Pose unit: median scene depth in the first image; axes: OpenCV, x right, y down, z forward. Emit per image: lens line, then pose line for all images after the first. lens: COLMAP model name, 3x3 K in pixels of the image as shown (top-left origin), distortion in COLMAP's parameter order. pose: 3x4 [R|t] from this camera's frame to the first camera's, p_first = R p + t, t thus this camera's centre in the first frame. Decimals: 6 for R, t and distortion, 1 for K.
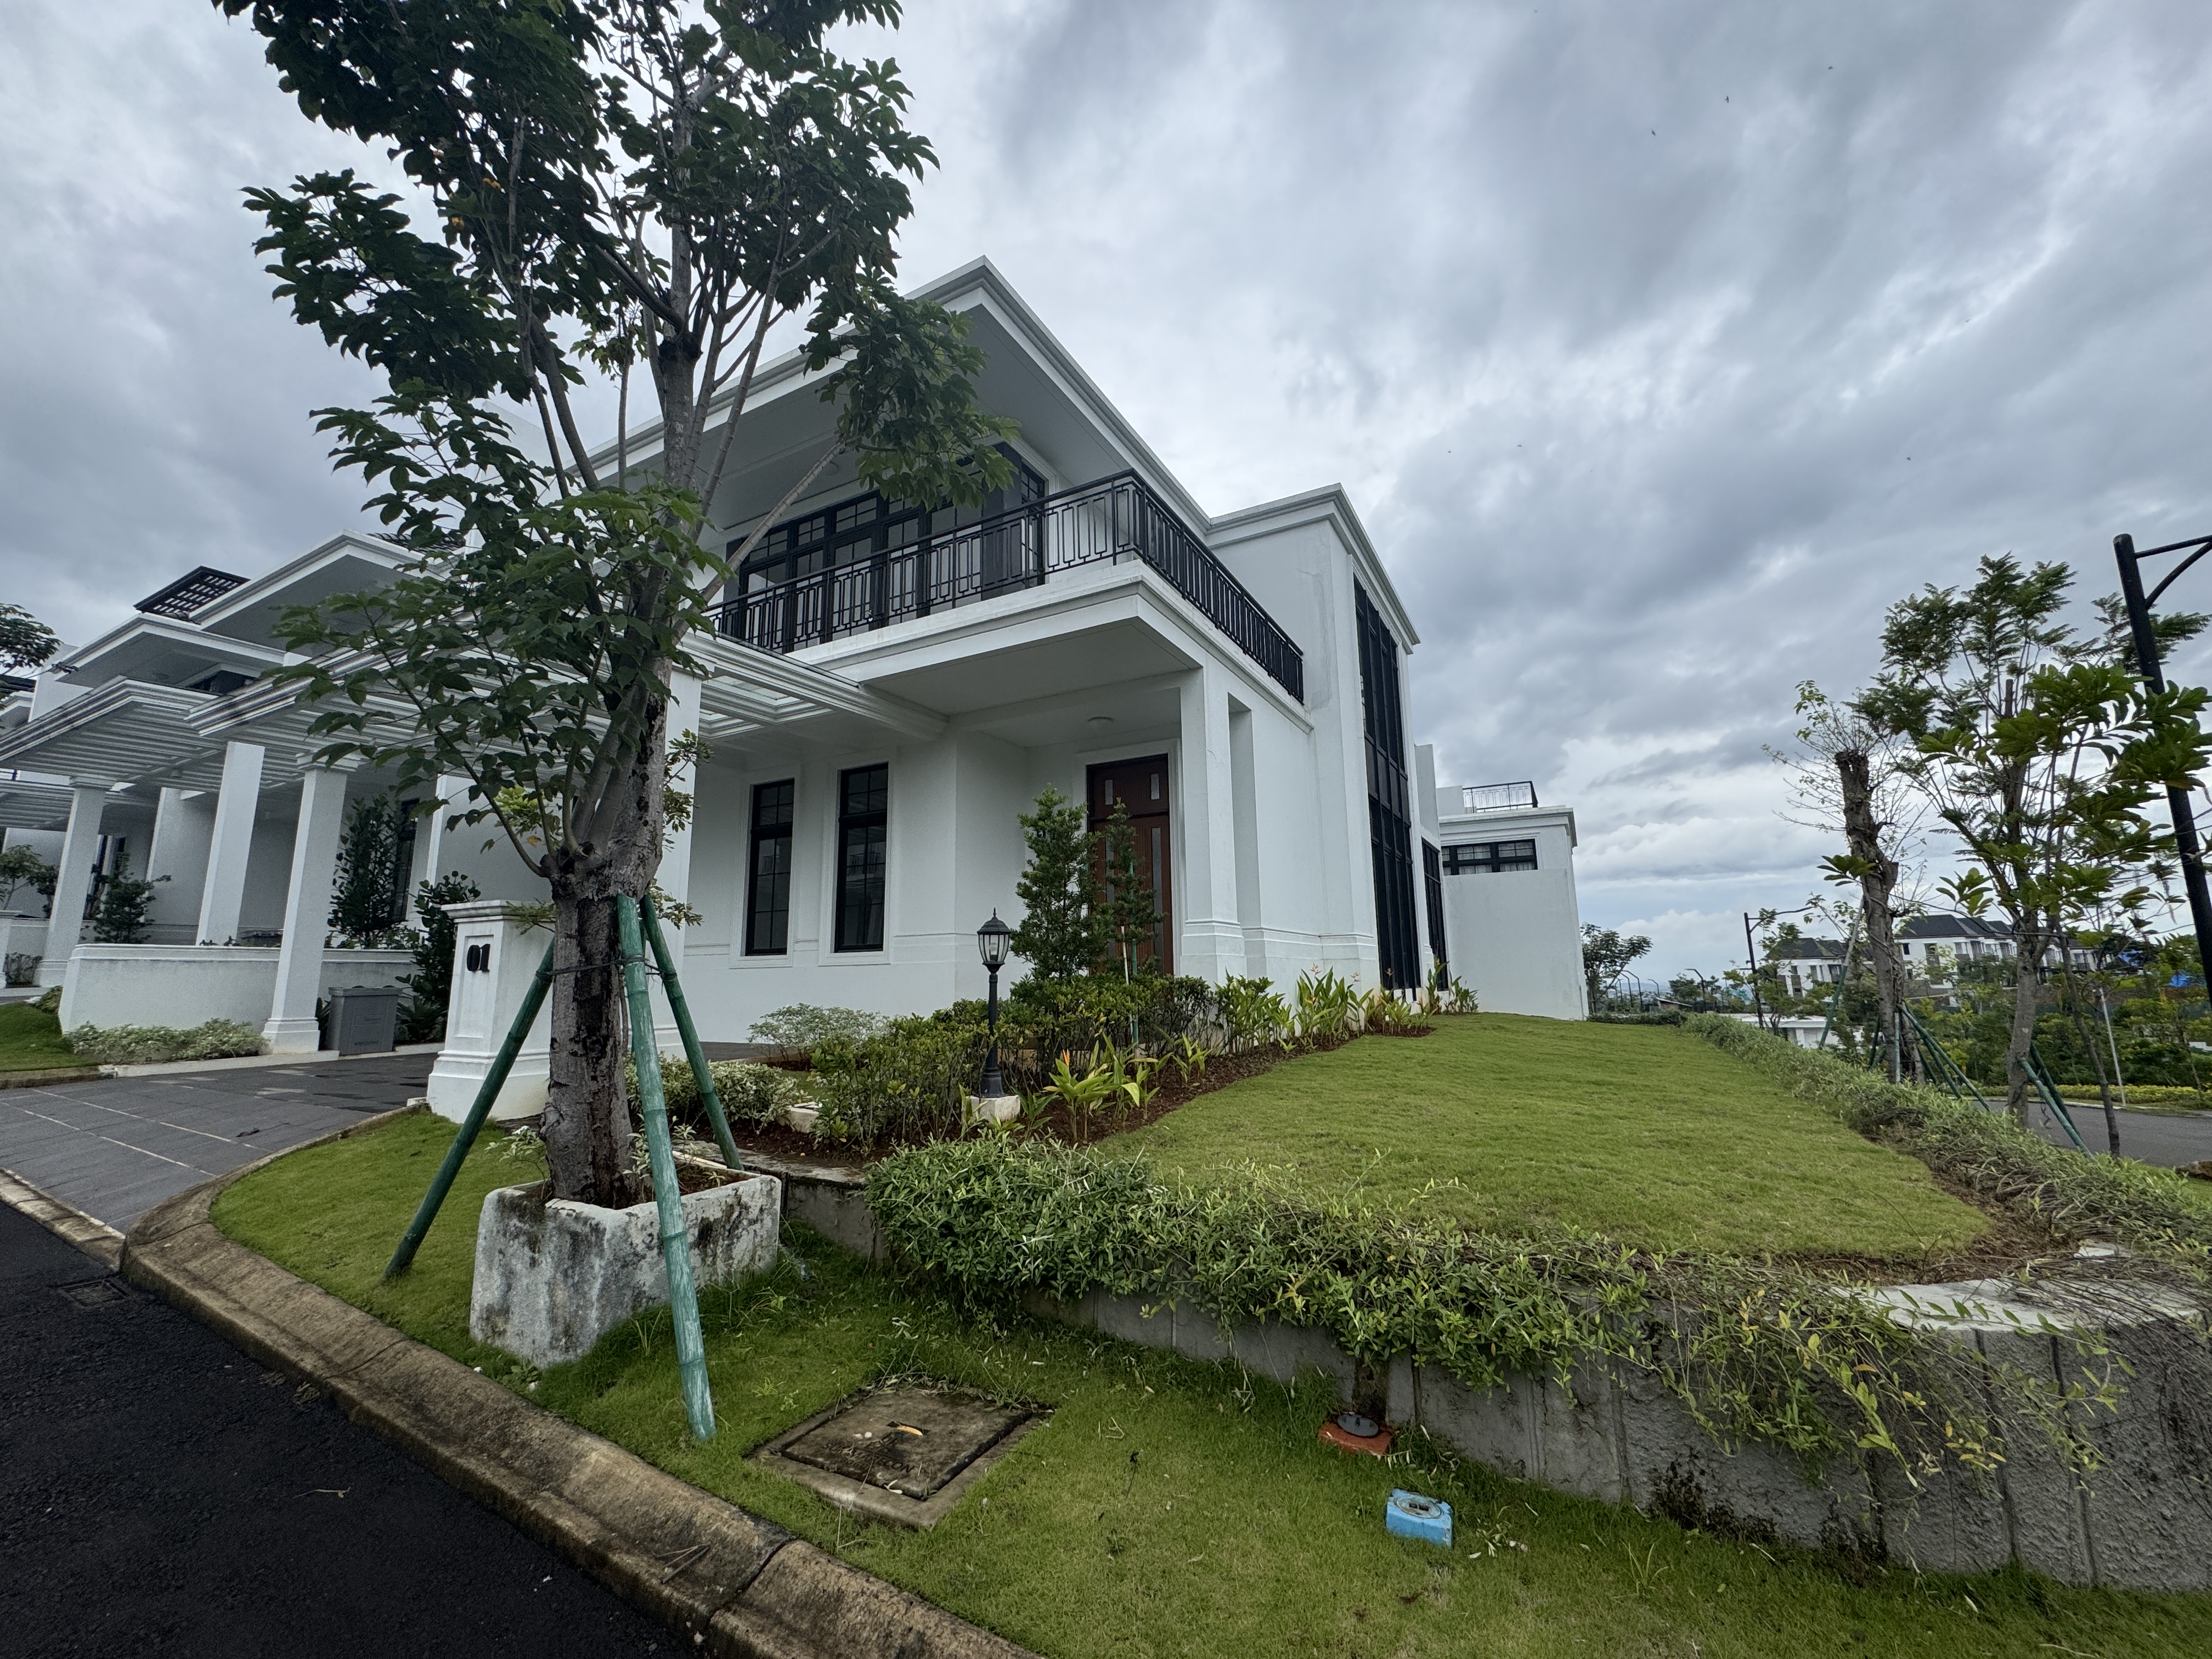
lens RADIAL K [[873.9, 0, 1106.0], [0, 873.9, 829.5], [0, 0, 1]] dist [-0.010509, 0.000793]
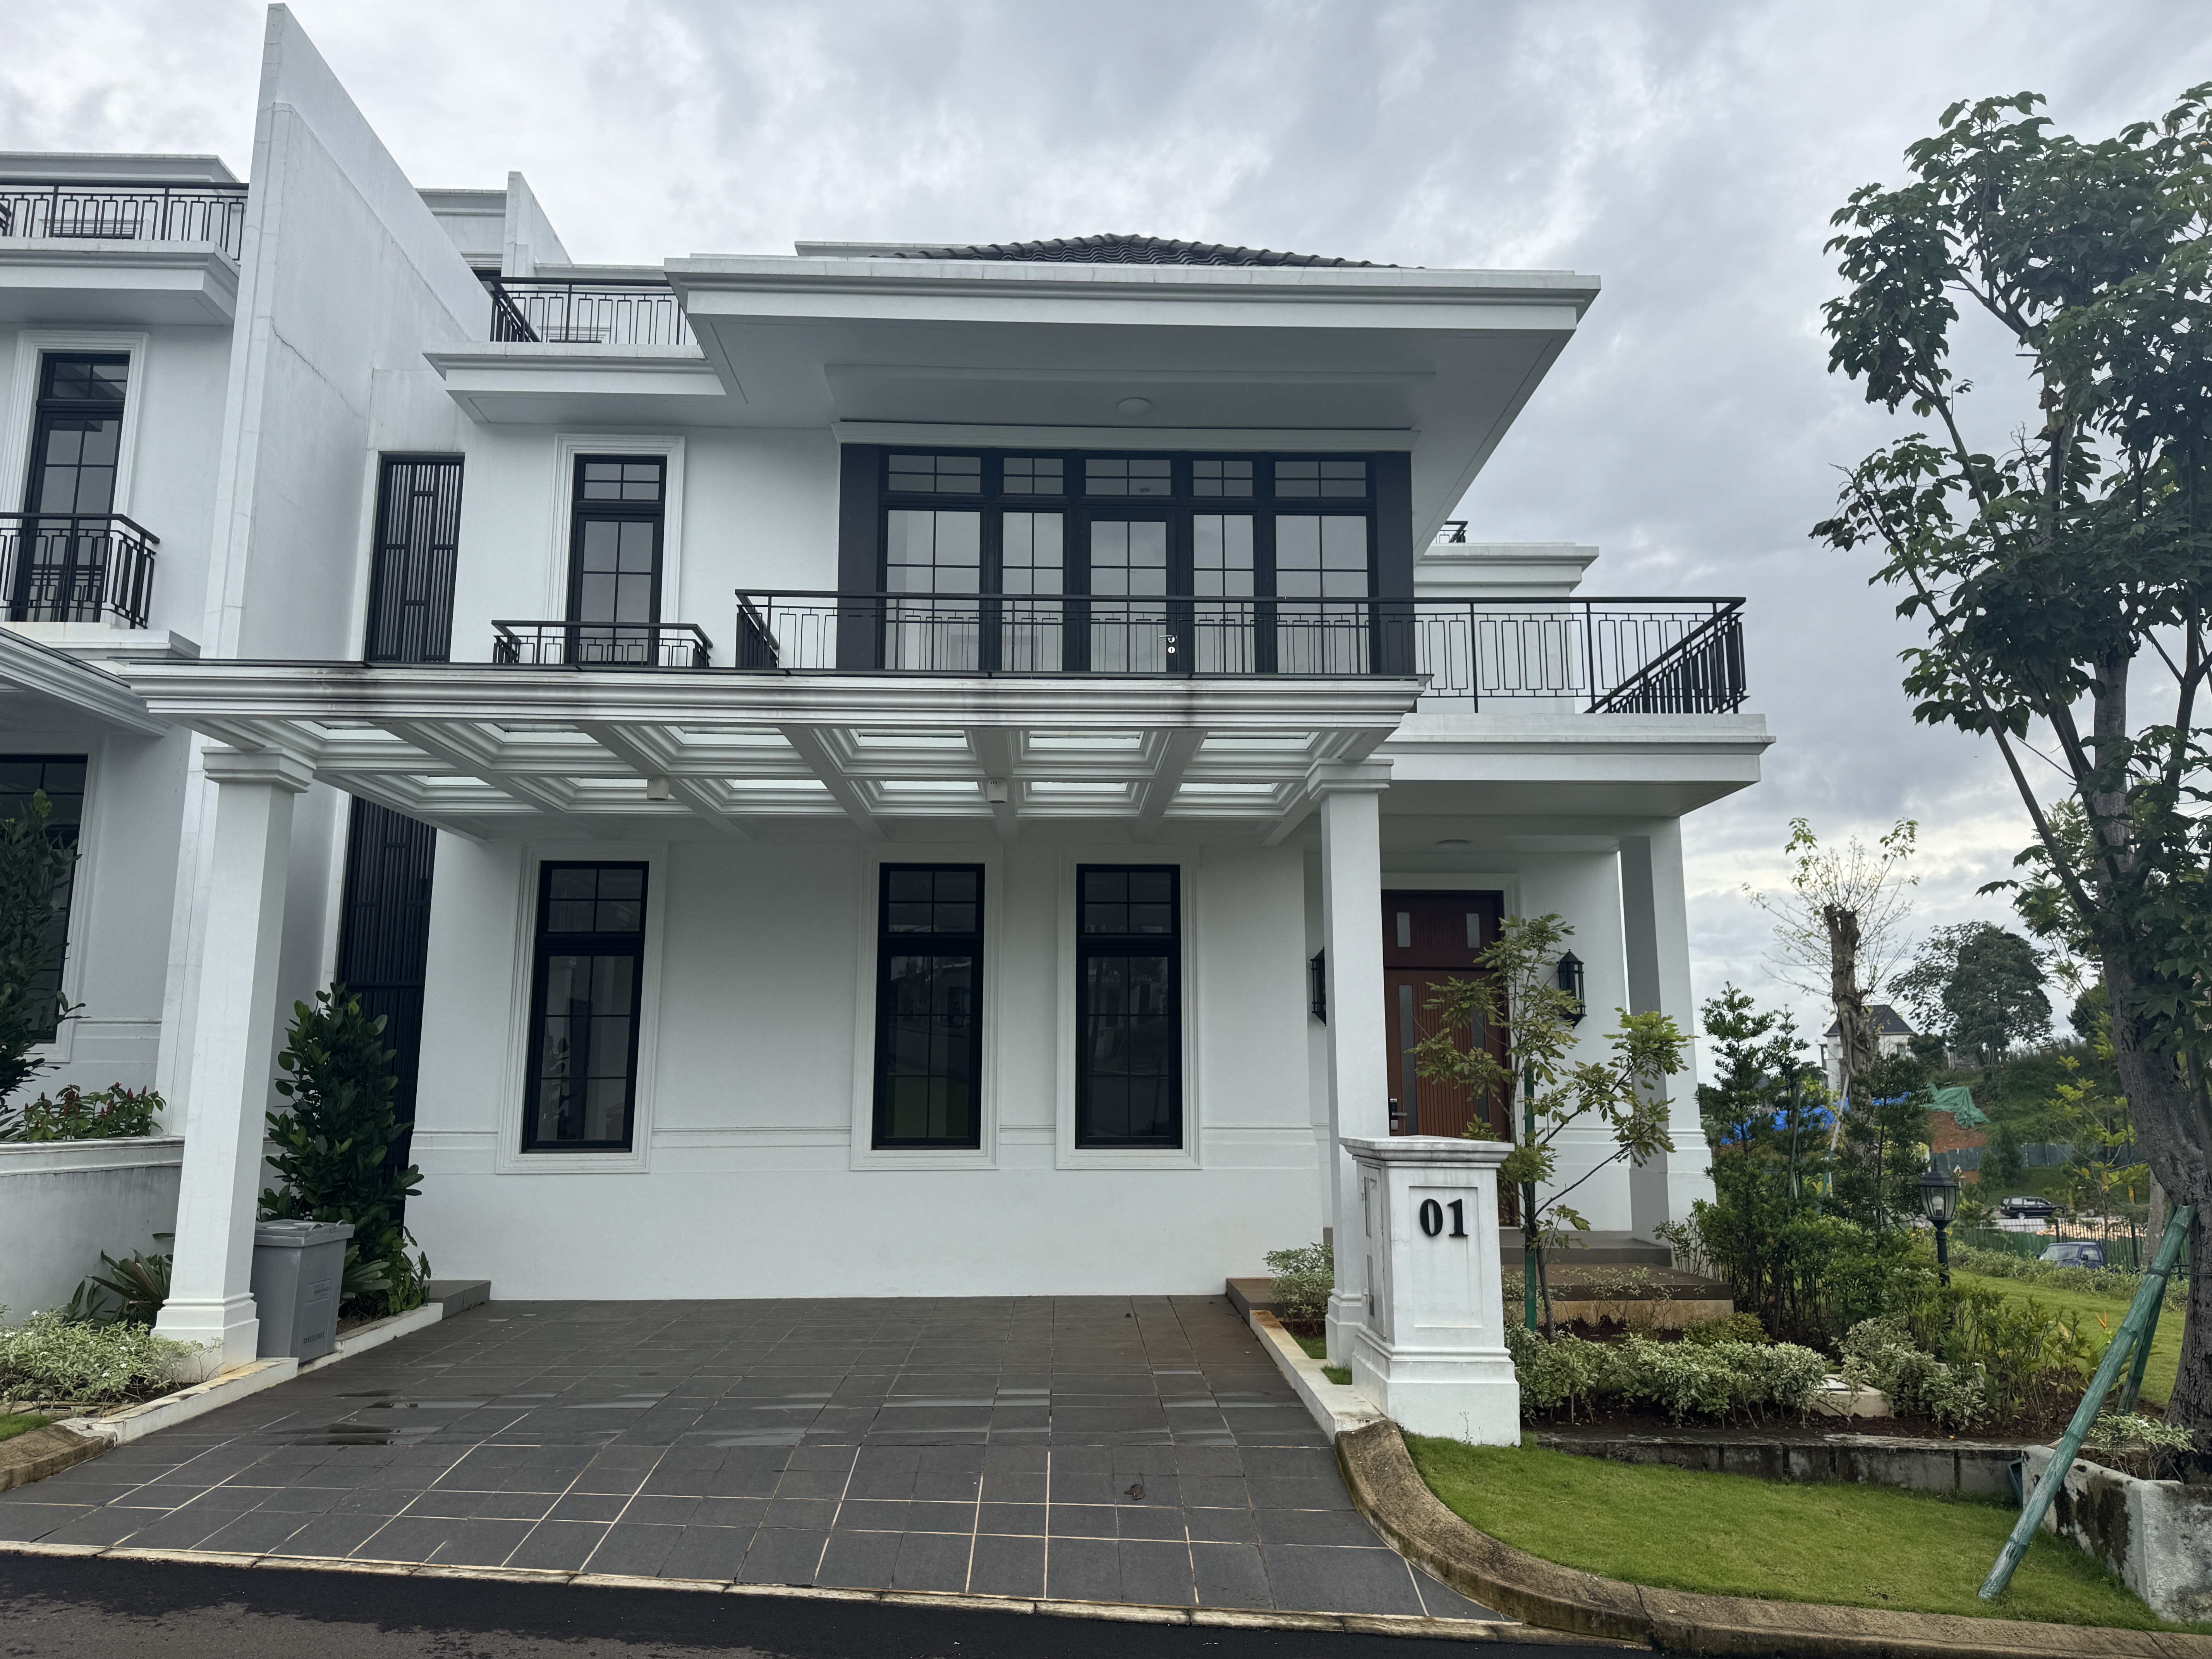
lens RADIAL K [[1530.1, 0, 1095.1], [0, 1530.1, 835.5], [0, 0, 1]] dist [0.098835, -0.187723]
pose [[0.860940, 0.103044, 0.498161, -1.140417], [-0.101747, 0.994363, -0.029839, -0.071385], [-0.498428, -0.024997, 0.866571, 0.015650]]
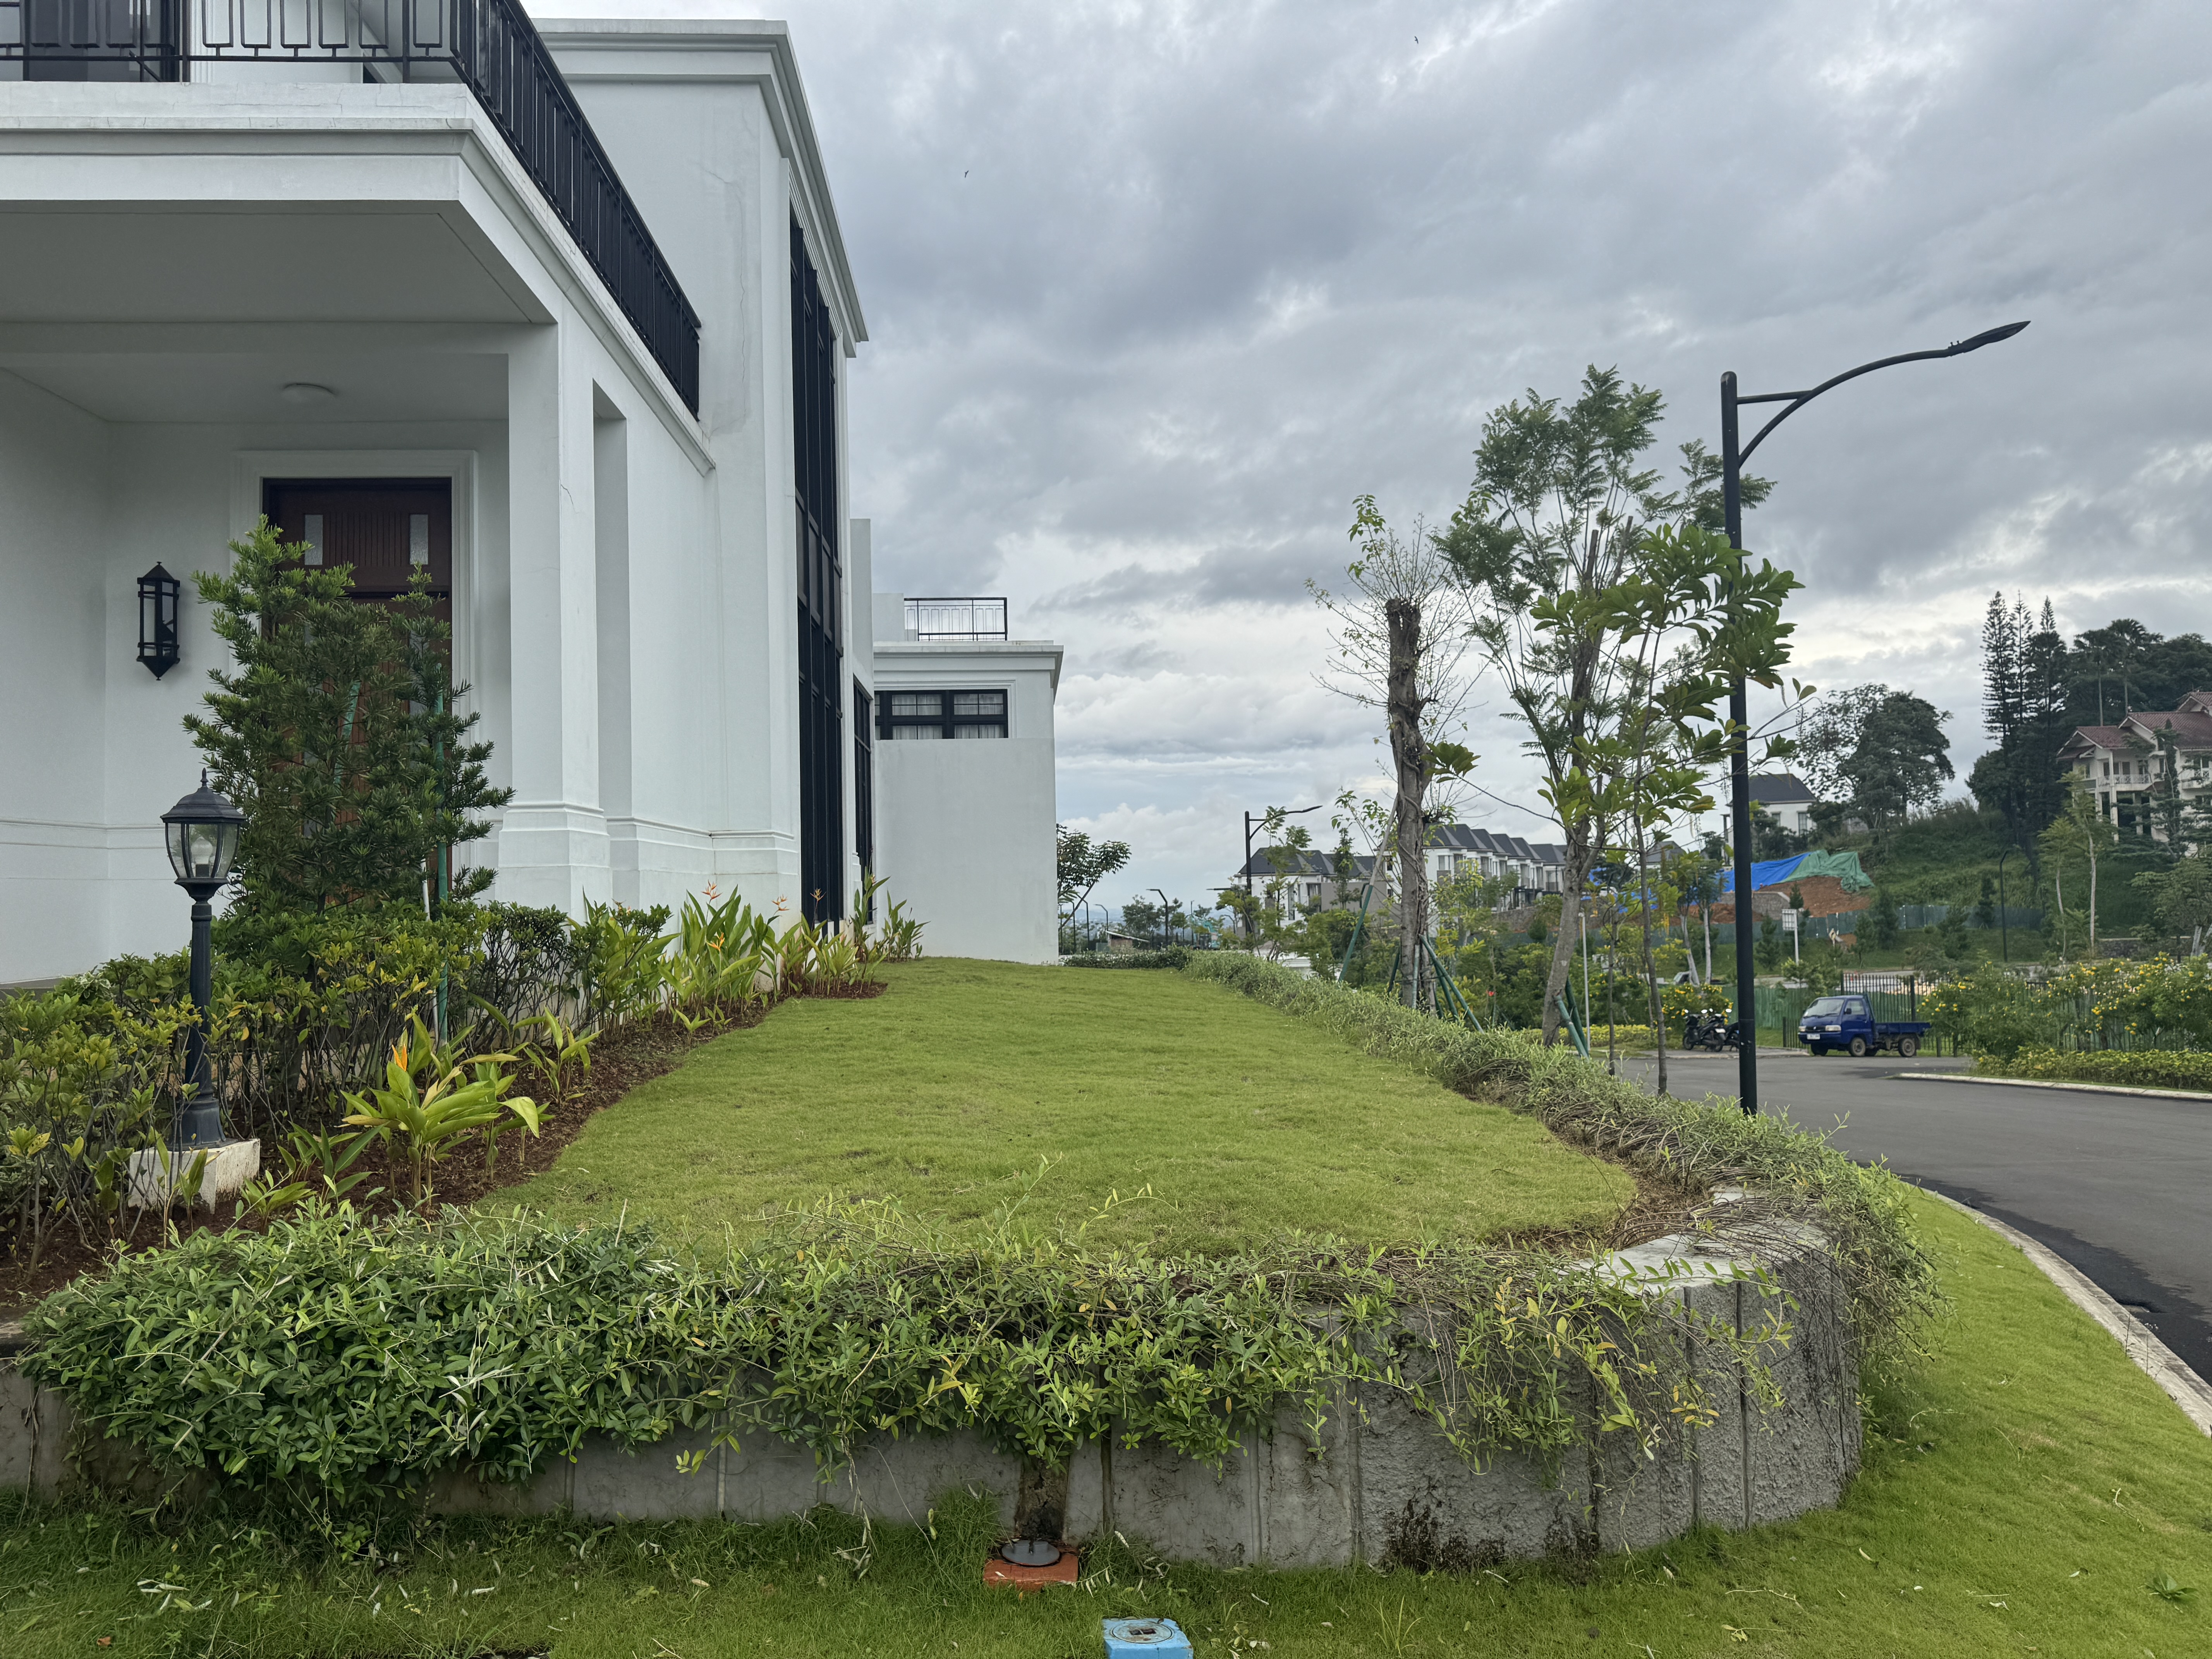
lens RADIAL K [[1530.1, 0, 1095.1], [0, 1530.1, 835.5], [0, 0, 1]] dist [0.098835, -0.187723]
pose [[0.848230, 0.015423, 0.529404, -0.113243], [-0.080040, 0.991828, 0.099348, 0.001055], [-0.523546, -0.126644, 0.842533, 0.007617]]
